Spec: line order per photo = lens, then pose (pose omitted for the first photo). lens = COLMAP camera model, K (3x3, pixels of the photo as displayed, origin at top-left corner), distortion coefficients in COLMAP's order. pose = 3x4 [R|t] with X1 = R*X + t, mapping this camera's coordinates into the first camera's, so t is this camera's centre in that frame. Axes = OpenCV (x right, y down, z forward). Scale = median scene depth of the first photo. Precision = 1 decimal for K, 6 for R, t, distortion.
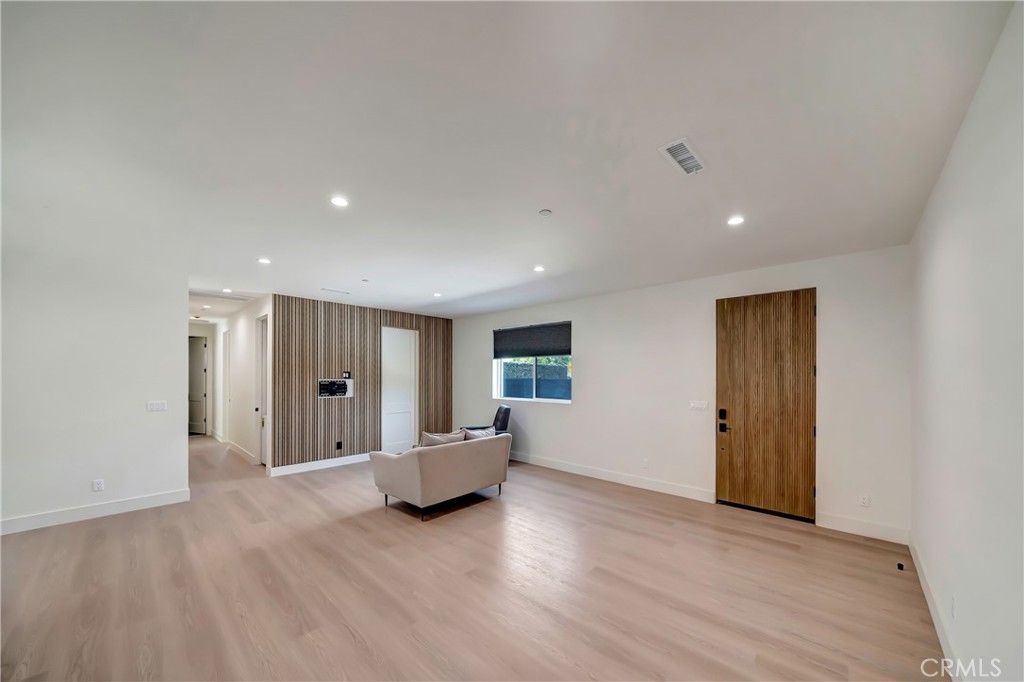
lens RADIAL K [[362.8, 0, 515.3], [0, 362.8, 374.3], [0, 0, 1]] dist [-0.000289, -0.000060]
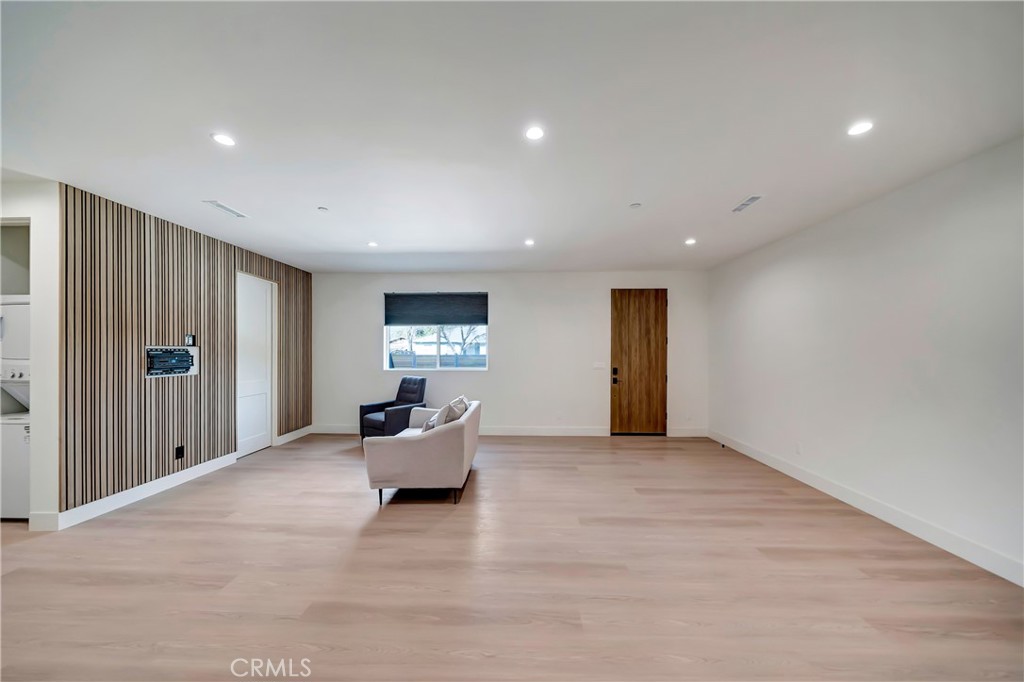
lens RADIAL K [[353.7, 0, 511.1], [0, 353.7, 351.3], [0, 0, 1]] dist [-0.005535, -0.000142]
pose [[0.758025, -0.004751, 0.652209, -0.485331], [-0.000933, 0.999965, 0.008368, 0.017099], [-0.652225, -0.006952, 0.757993, 0.177843]]
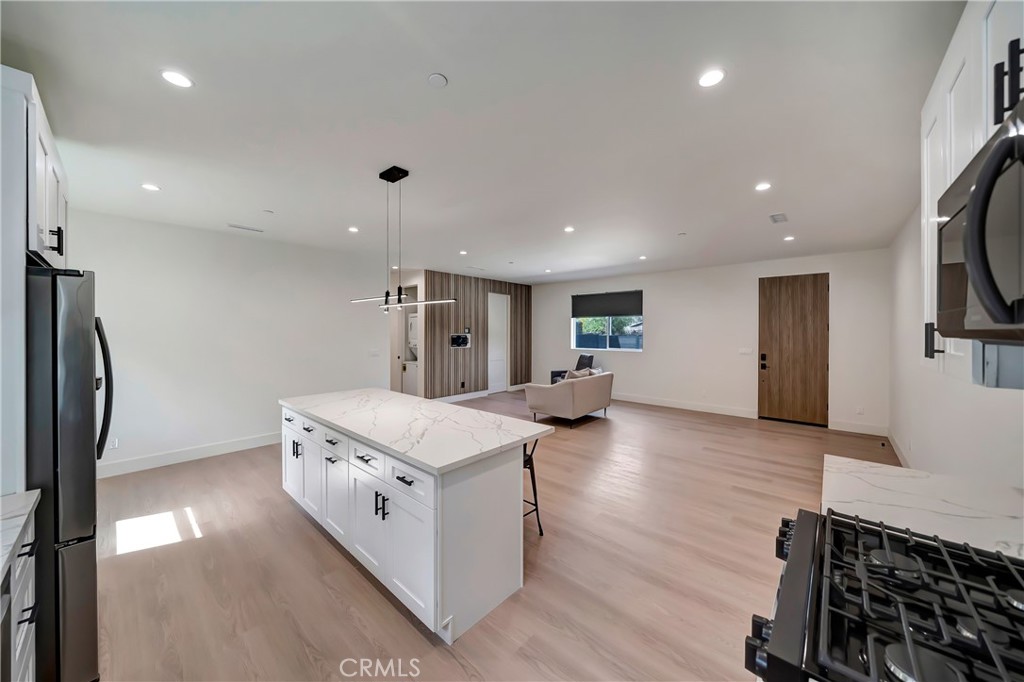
lens RADIAL K [[355.4, 0, 522.5], [0, 355.4, 330.8], [0, 0, 1]] dist [-0.000577, -0.000057]
pose [[0.999352, -0.001950, 0.035953, -0.345375], [0.001753, 0.999983, 0.005509, -0.003929], [-0.035963, -0.005443, 0.999338, -0.301168]]
